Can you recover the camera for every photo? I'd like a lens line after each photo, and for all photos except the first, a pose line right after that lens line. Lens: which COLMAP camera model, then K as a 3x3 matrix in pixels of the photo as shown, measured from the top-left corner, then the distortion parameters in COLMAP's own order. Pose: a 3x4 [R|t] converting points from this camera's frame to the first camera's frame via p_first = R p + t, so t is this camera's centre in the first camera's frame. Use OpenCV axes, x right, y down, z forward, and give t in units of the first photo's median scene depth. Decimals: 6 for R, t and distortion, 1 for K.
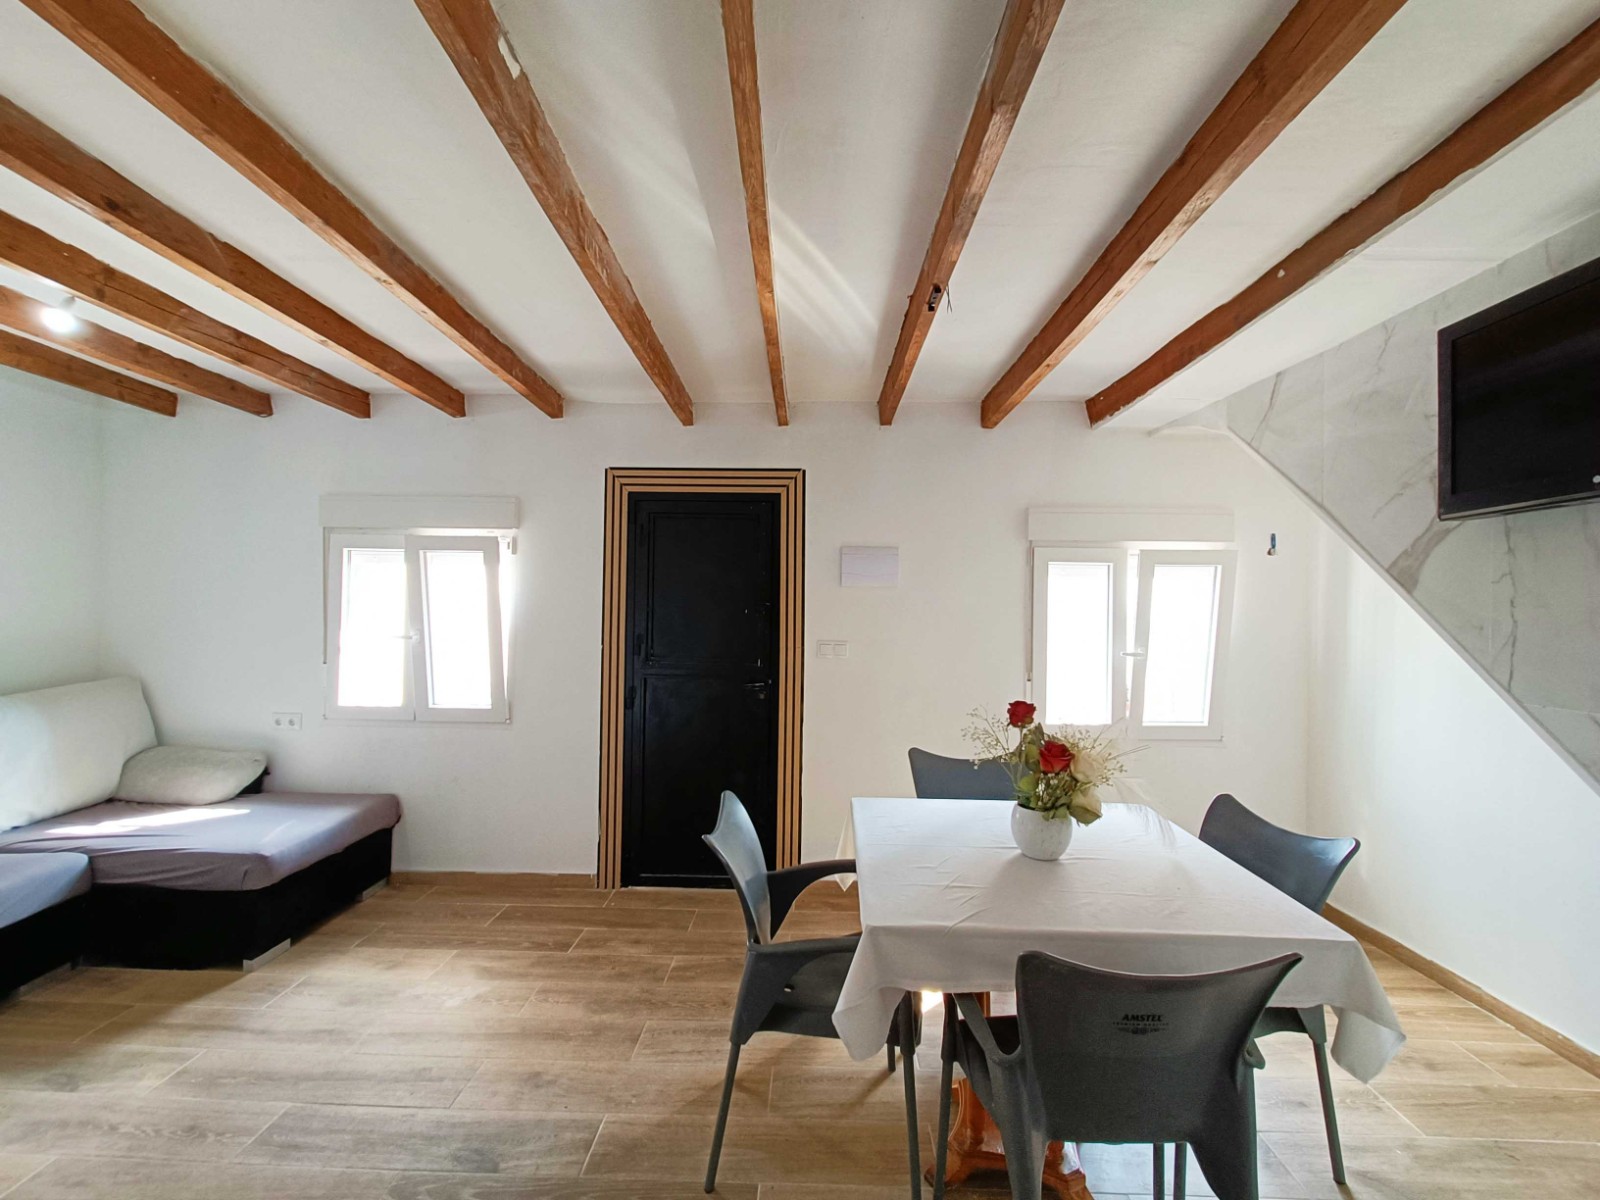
lens RADIAL K [[724.7, 0, 807.8], [0, 724.7, 599.9], [0, 0, 1]] dist [0.002549, 0.000365]
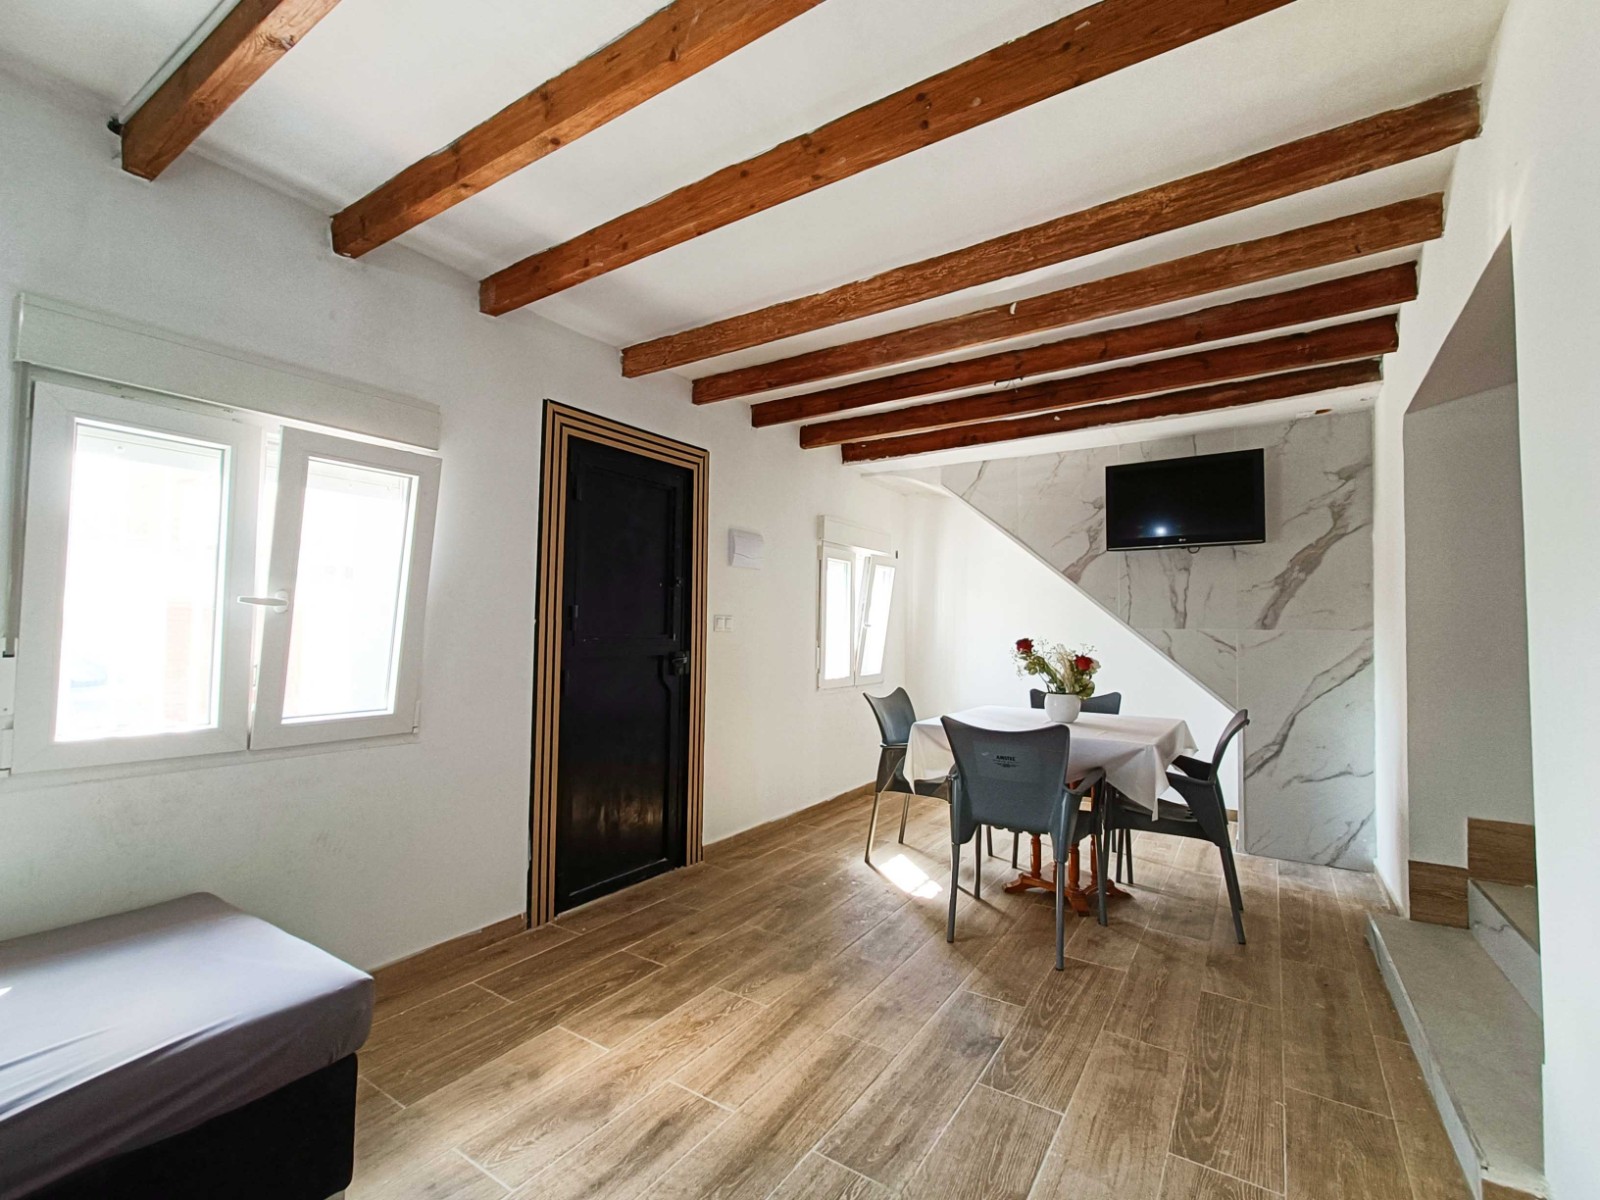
lens RADIAL K [[724.7, 0, 807.8], [0, 724.7, 599.9], [0, 0, 1]] dist [0.002549, 0.000365]
pose [[0.518262, 0.027082, 0.854793, -0.872606], [-0.010614, 0.999625, -0.025235, 0.063239], [-0.855156, 0.004005, 0.518355, 0.359063]]
